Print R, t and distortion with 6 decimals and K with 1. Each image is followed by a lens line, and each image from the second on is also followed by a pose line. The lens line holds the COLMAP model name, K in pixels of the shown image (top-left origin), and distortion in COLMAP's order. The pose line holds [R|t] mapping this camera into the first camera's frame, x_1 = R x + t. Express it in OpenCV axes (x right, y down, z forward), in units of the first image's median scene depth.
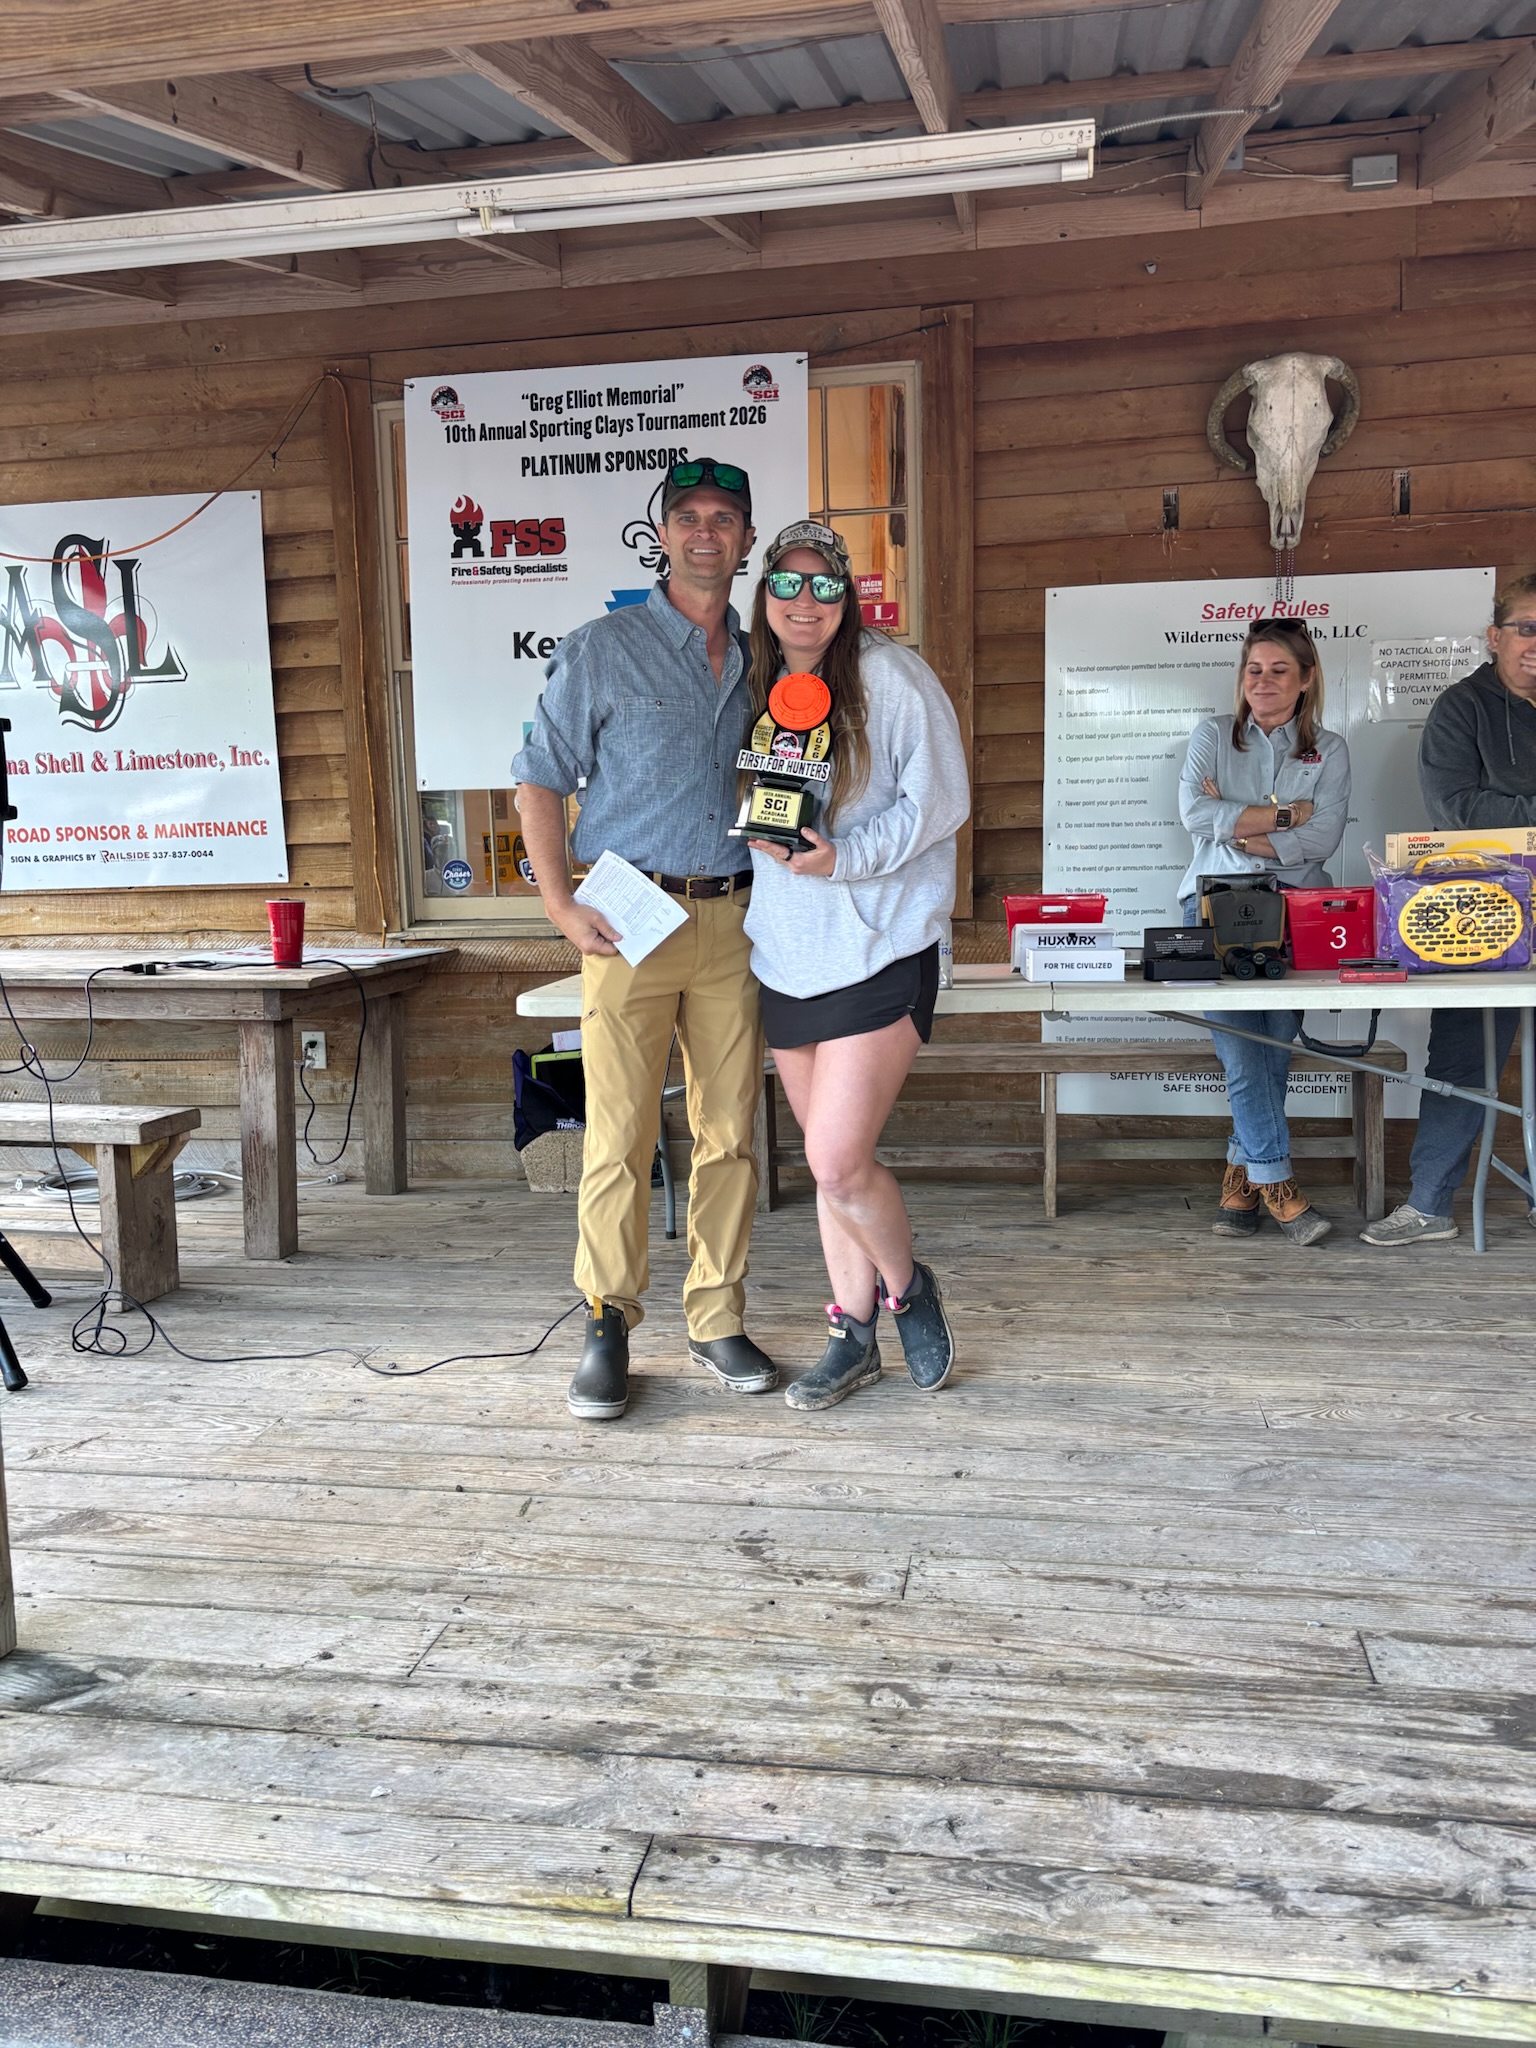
lens RADIAL K [[1550.7, 0, 784.3], [0, 1550.7, 1026.9], [0, 0, 1]] dist [0.029486, -0.038806]
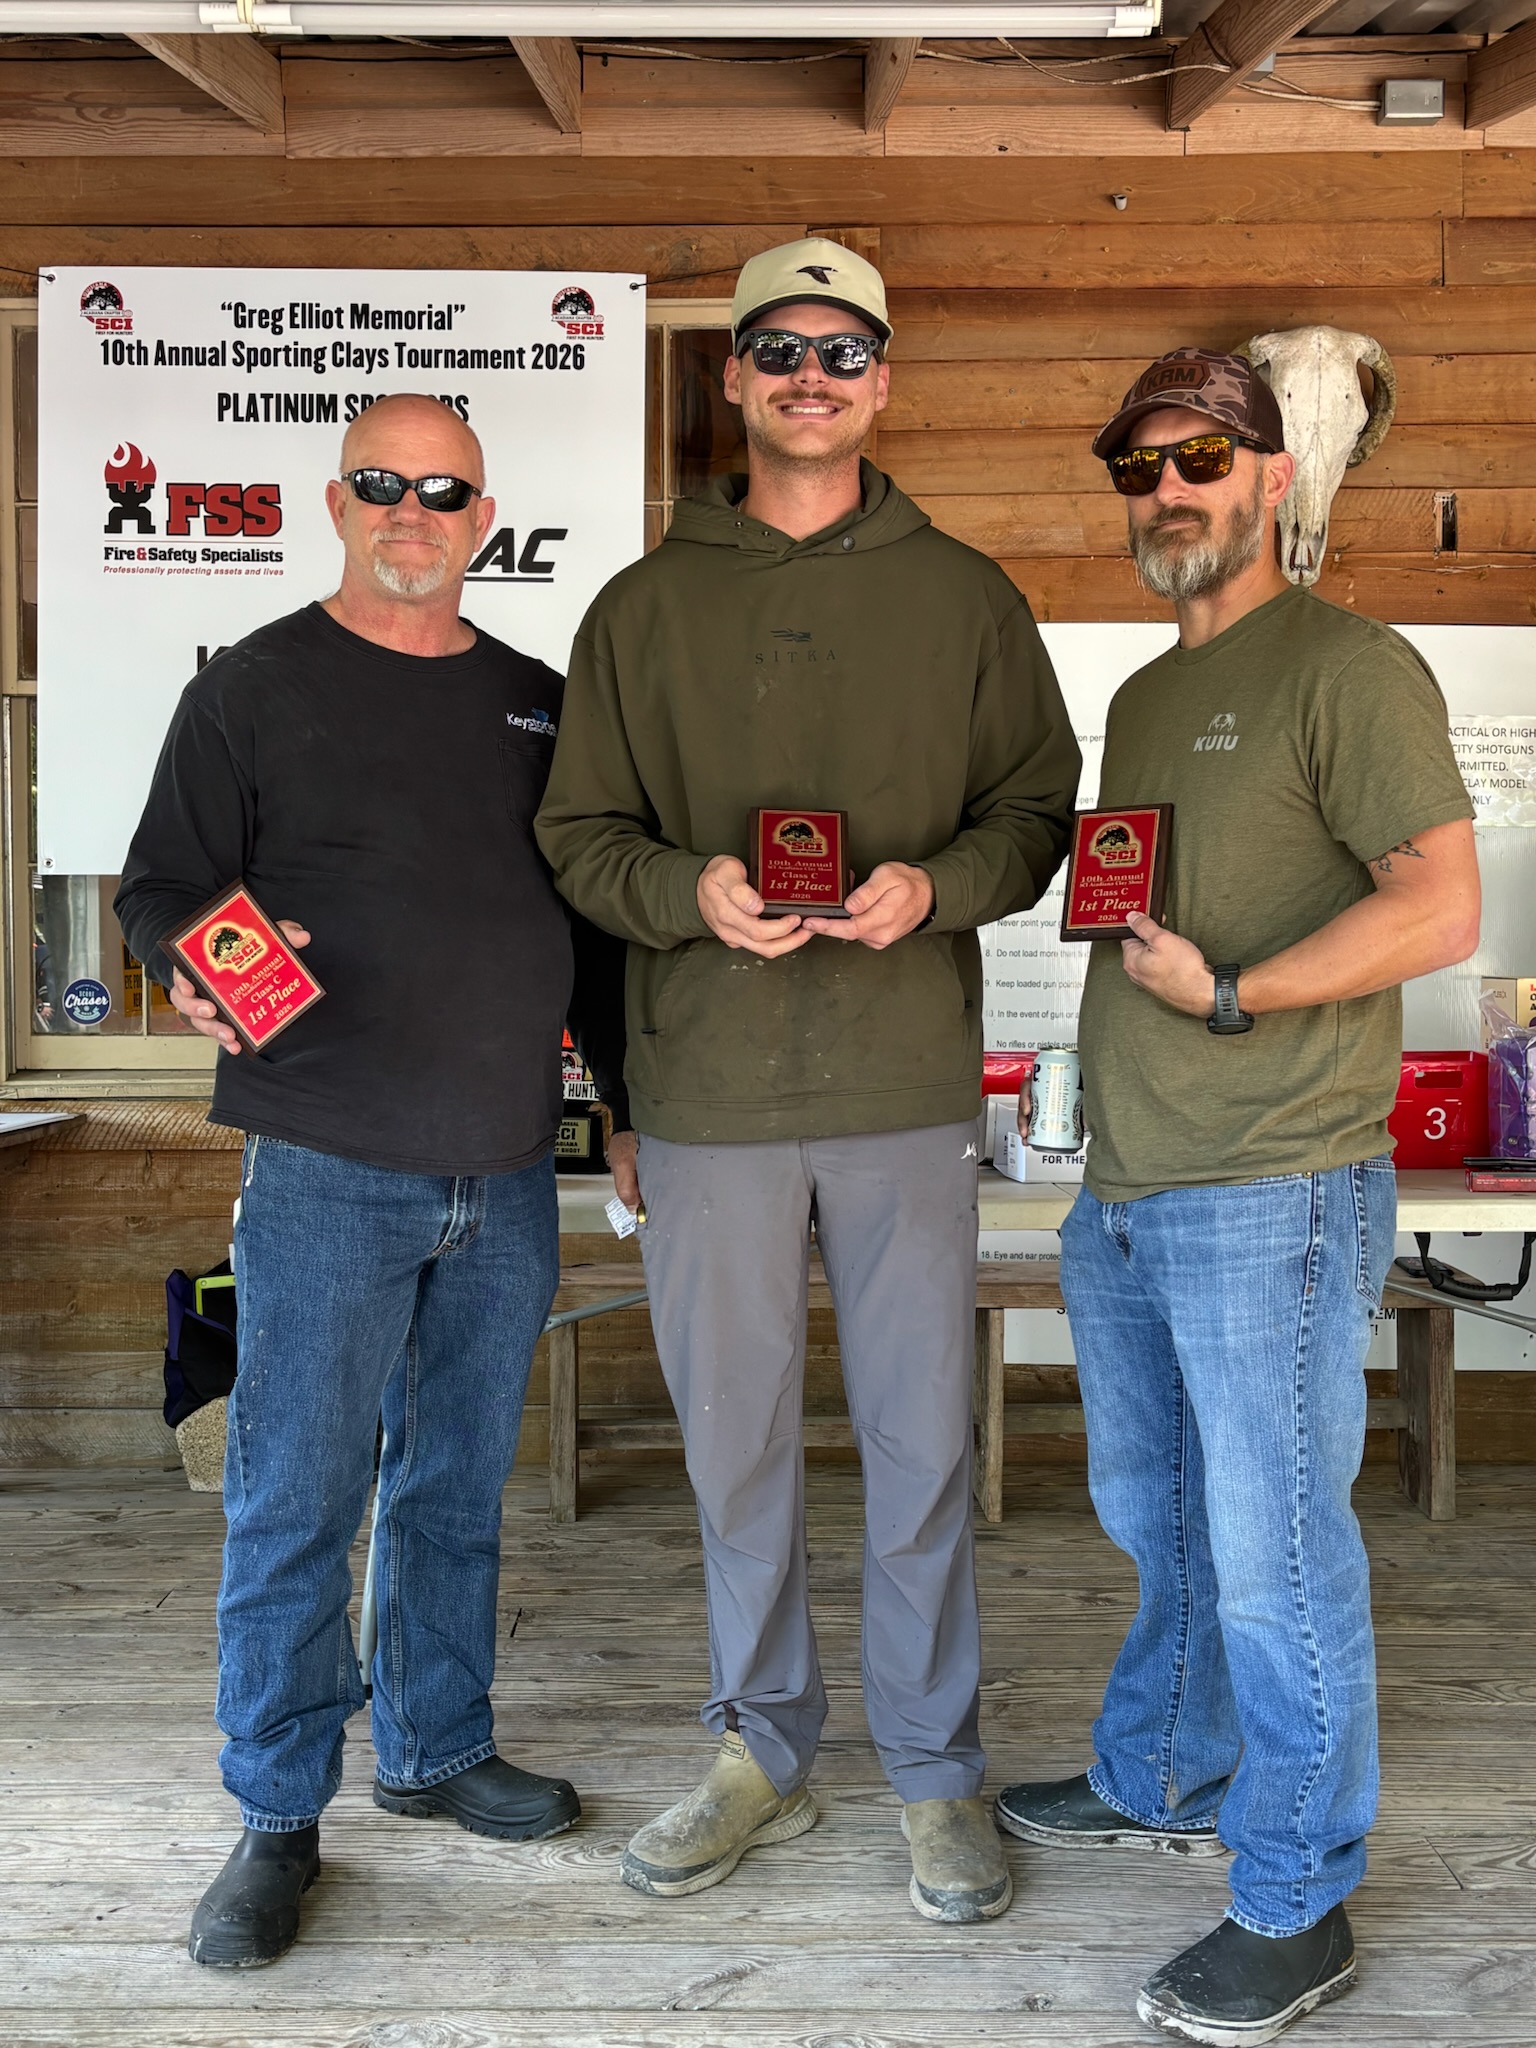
lens RADIAL K [[2034.8, 0, 758.4], [0, 2034.8, 1032.4], [0, 0, 1]] dist [0.008921, 0.000000]
pose [[0.986171, 0.020405, 0.164471, -0.087366], [-0.006430, 0.996355, -0.085058, -0.016195], [-0.165607, 0.082824, 0.982708, 0.126740]]
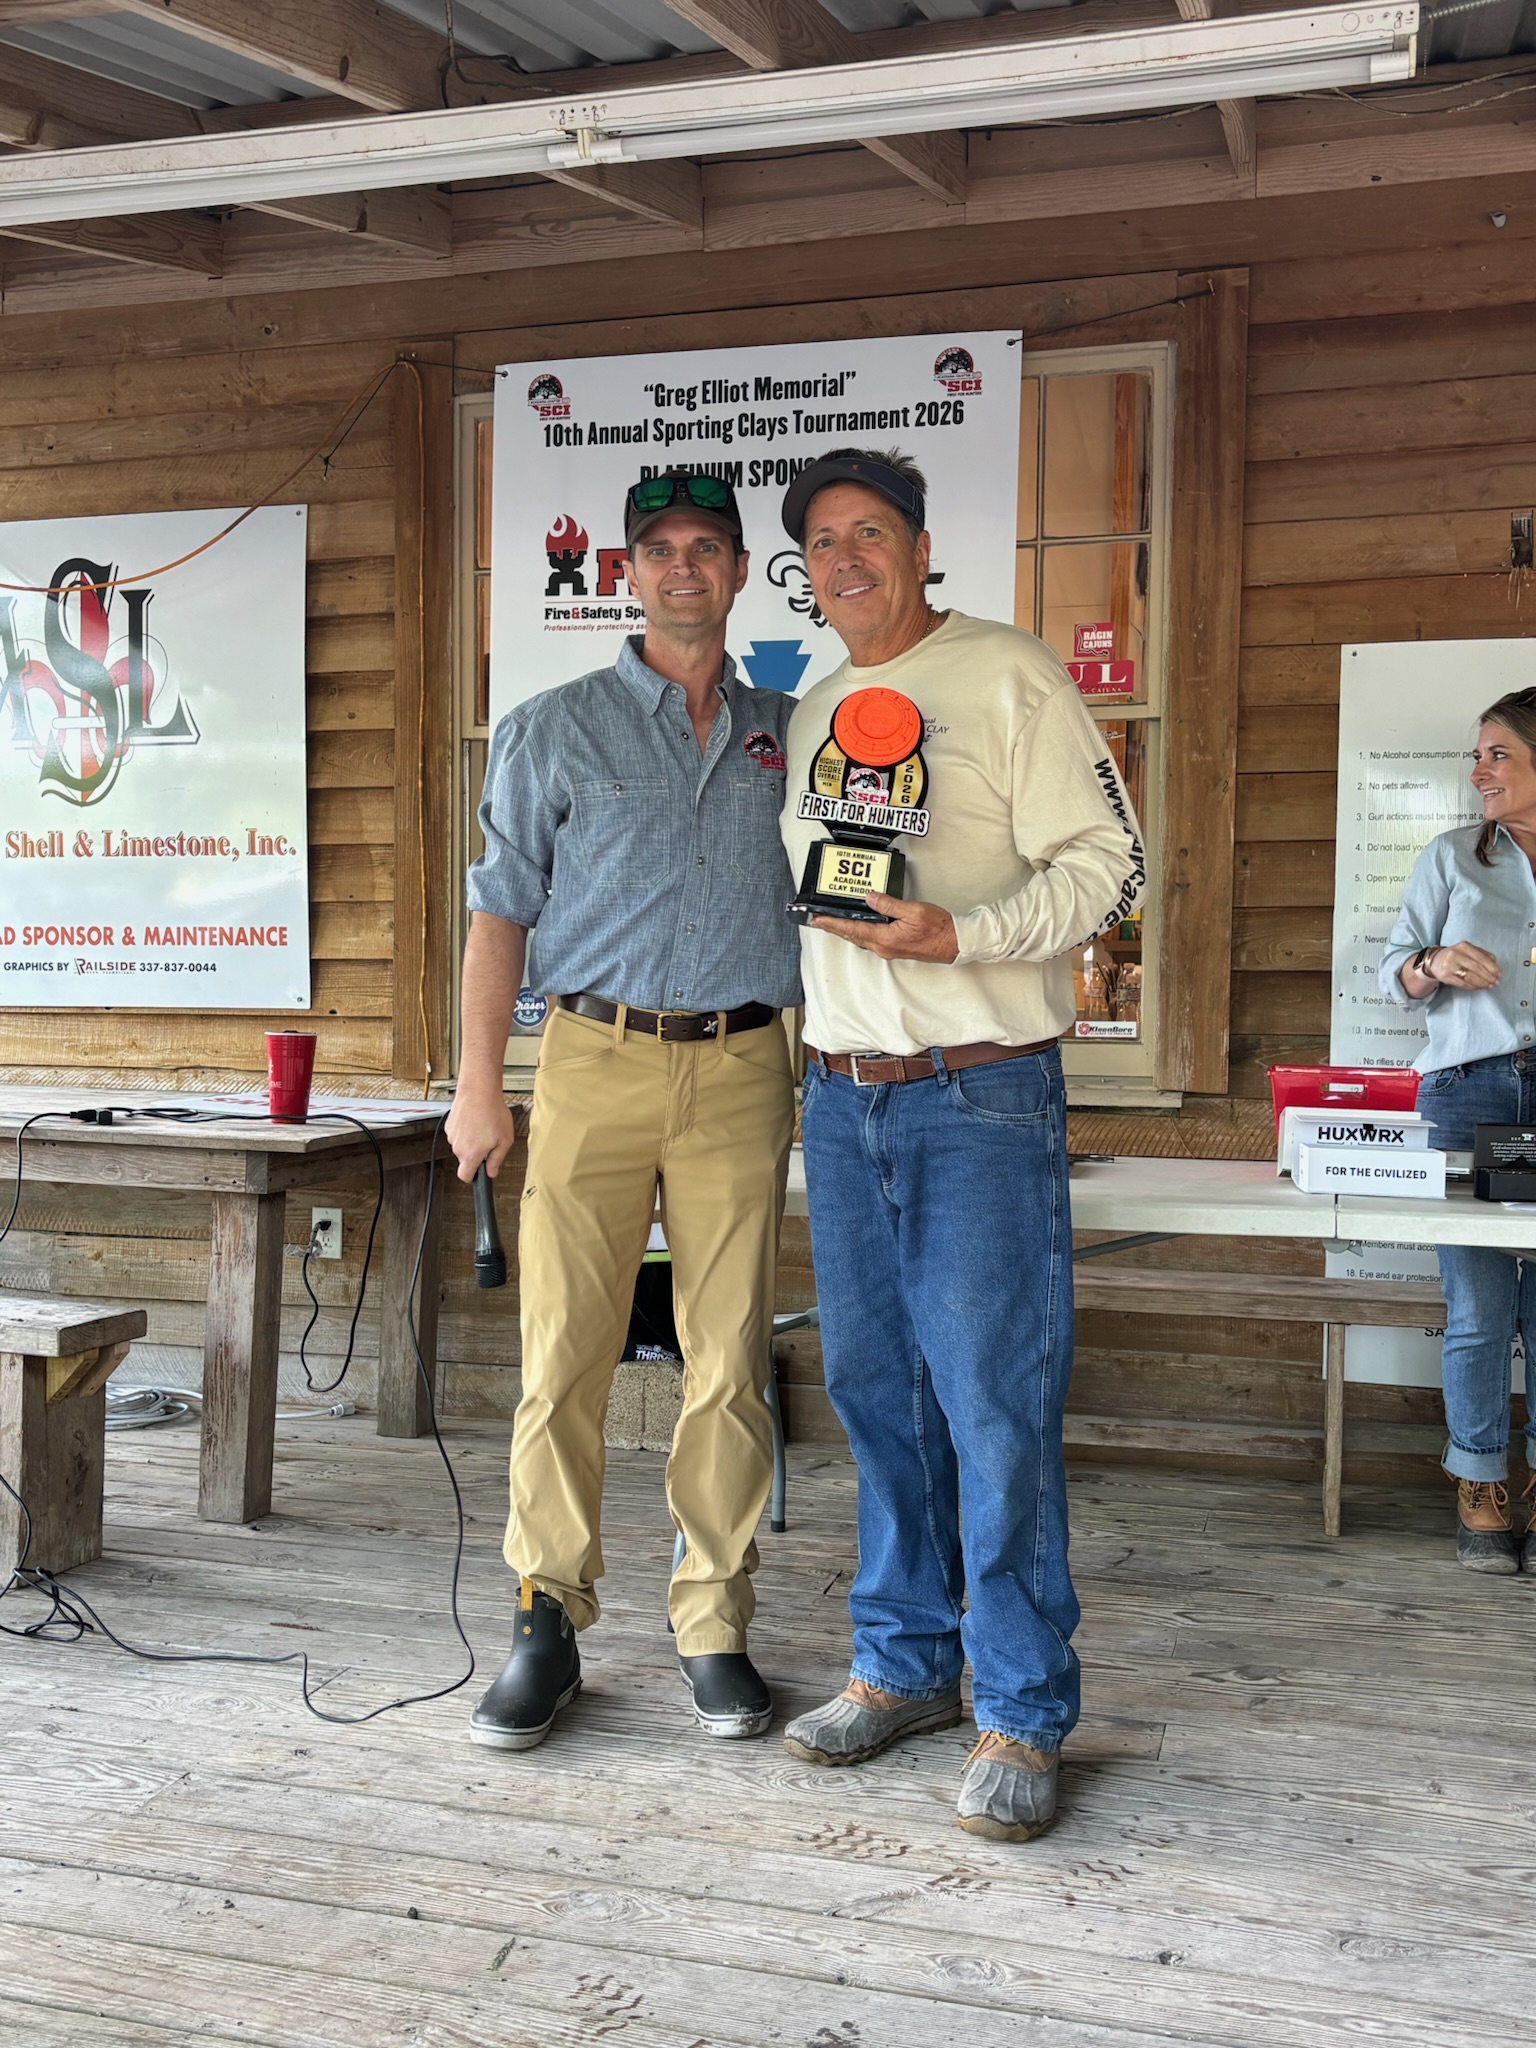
lens RADIAL K [[2004.4, 0, 779.6], [0, 2004.4, 1008.3], [0, 0, 1]] dist [0.020544, 0.000000]
pose [[0.993205, 0.037944, -0.110020, 0.019368], [-0.048978, 0.993842, -0.099391, -0.009062], [0.105571, 0.104104, 0.988947, 0.072574]]
